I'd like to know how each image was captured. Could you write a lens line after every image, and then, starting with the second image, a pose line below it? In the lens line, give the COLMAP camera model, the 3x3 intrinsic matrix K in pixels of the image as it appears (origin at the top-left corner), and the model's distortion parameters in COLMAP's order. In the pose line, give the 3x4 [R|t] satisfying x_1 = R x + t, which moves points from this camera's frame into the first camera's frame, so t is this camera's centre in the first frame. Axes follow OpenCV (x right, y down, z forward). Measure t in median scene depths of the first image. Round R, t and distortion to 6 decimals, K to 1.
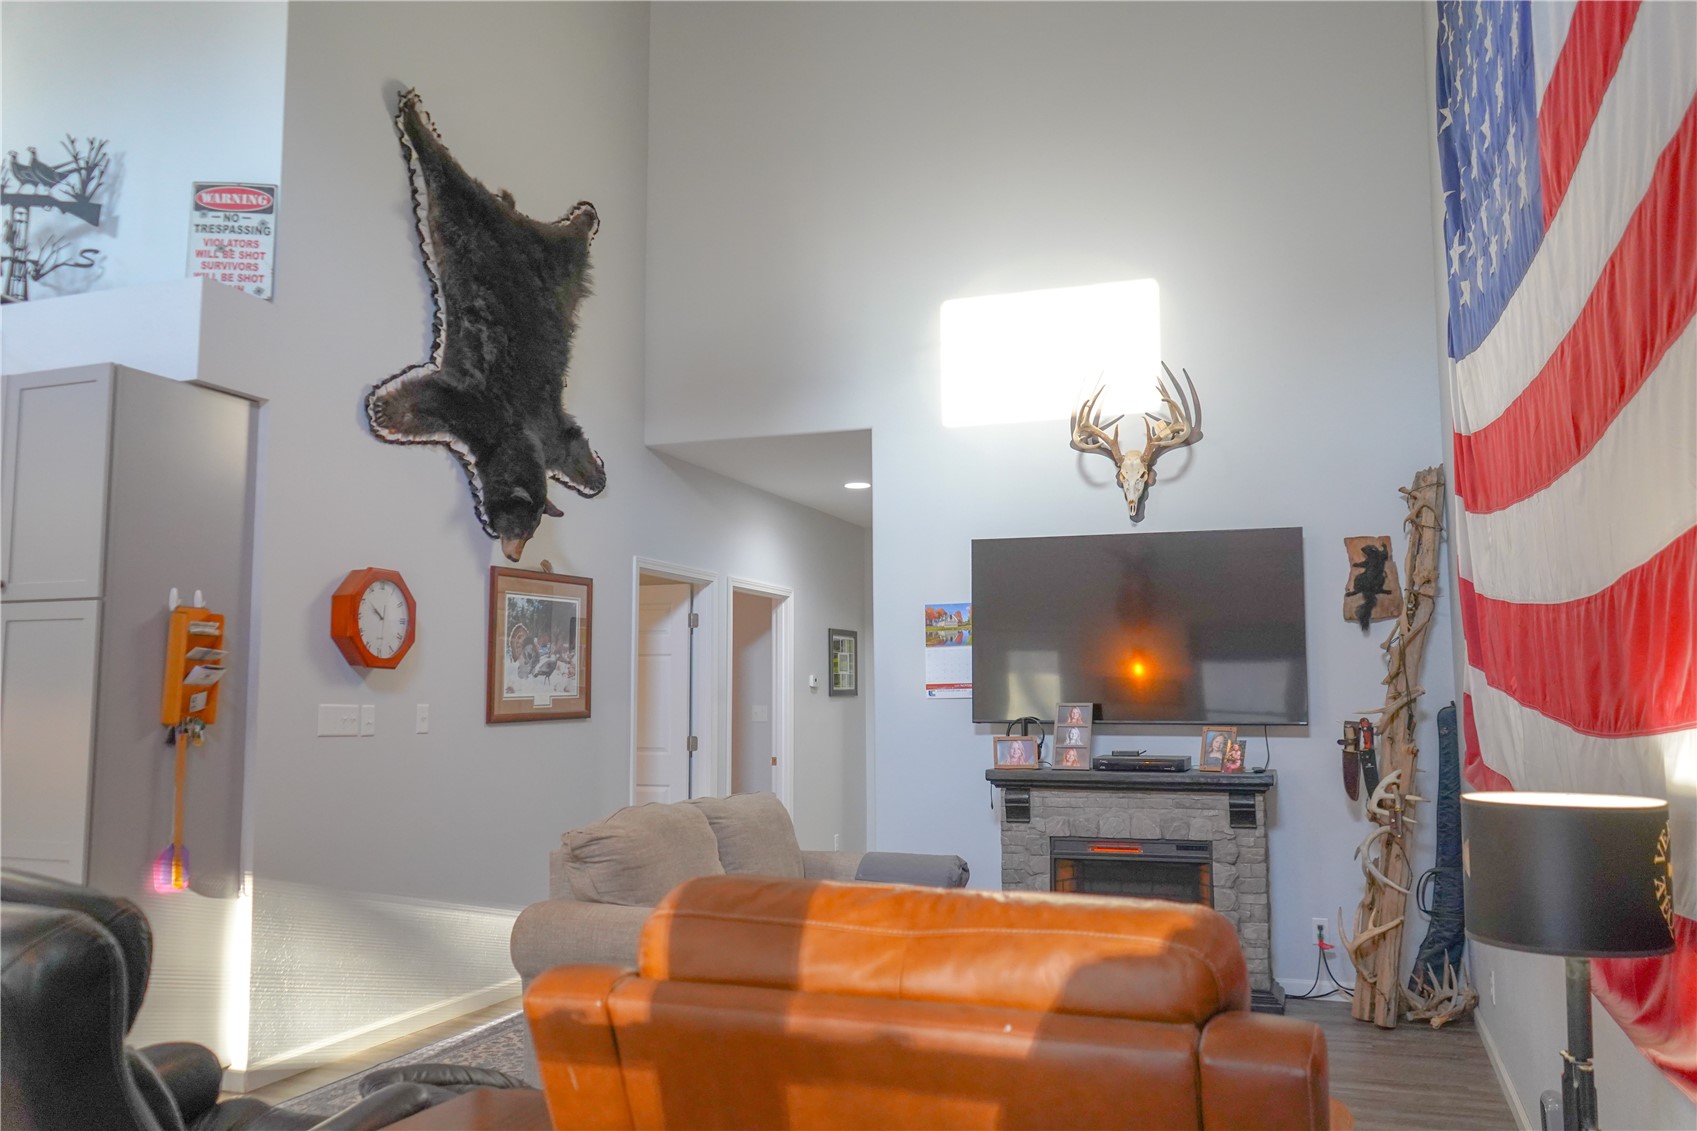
lens RADIAL K [[1360.1, 0, 848.5], [0, 1360.1, 565.5], [0, 0, 1]] dist [-0.013523, -0.006309]
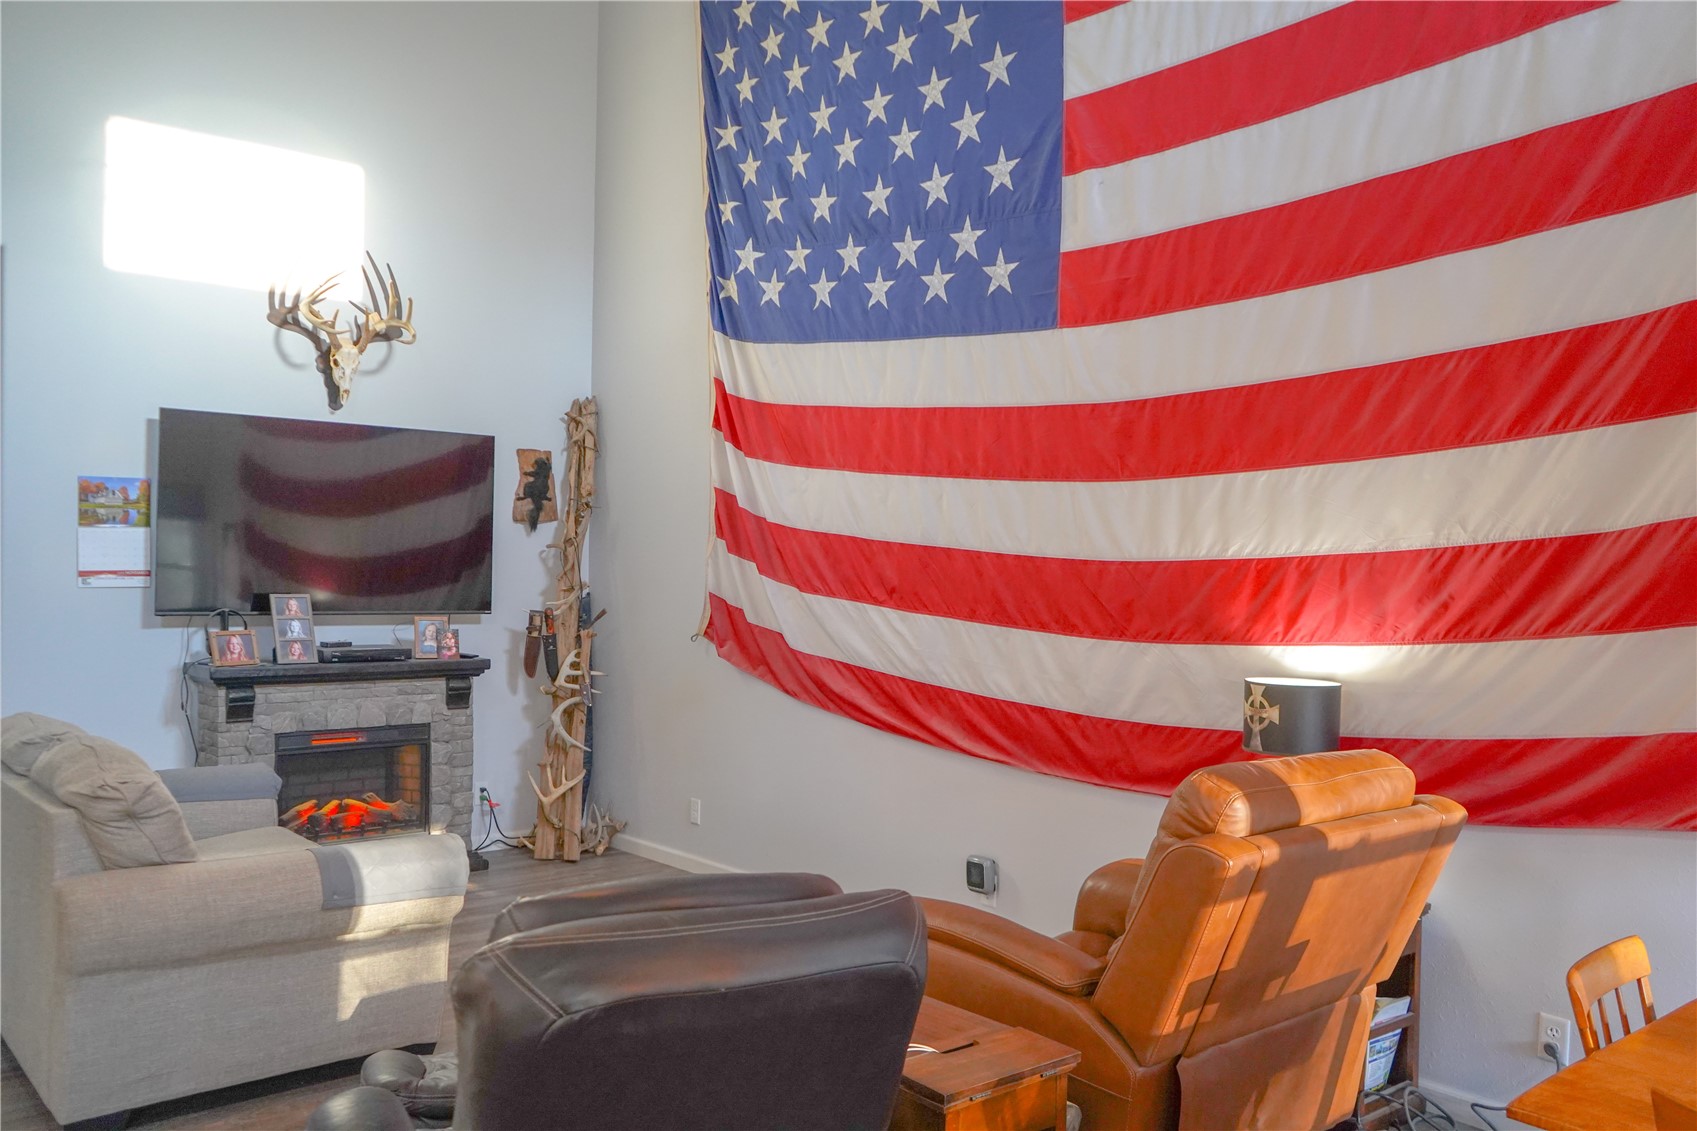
lens RADIAL K [[1360.1, 0, 848.5], [0, 1360.1, 565.5], [0, 0, 1]] dist [-0.013523, -0.006309]
pose [[0.485665, 0.009595, 0.874092, -0.494642], [-0.104725, 0.993376, 0.047284, -0.006024], [-0.867849, -0.114504, 0.483453, 0.201107]]
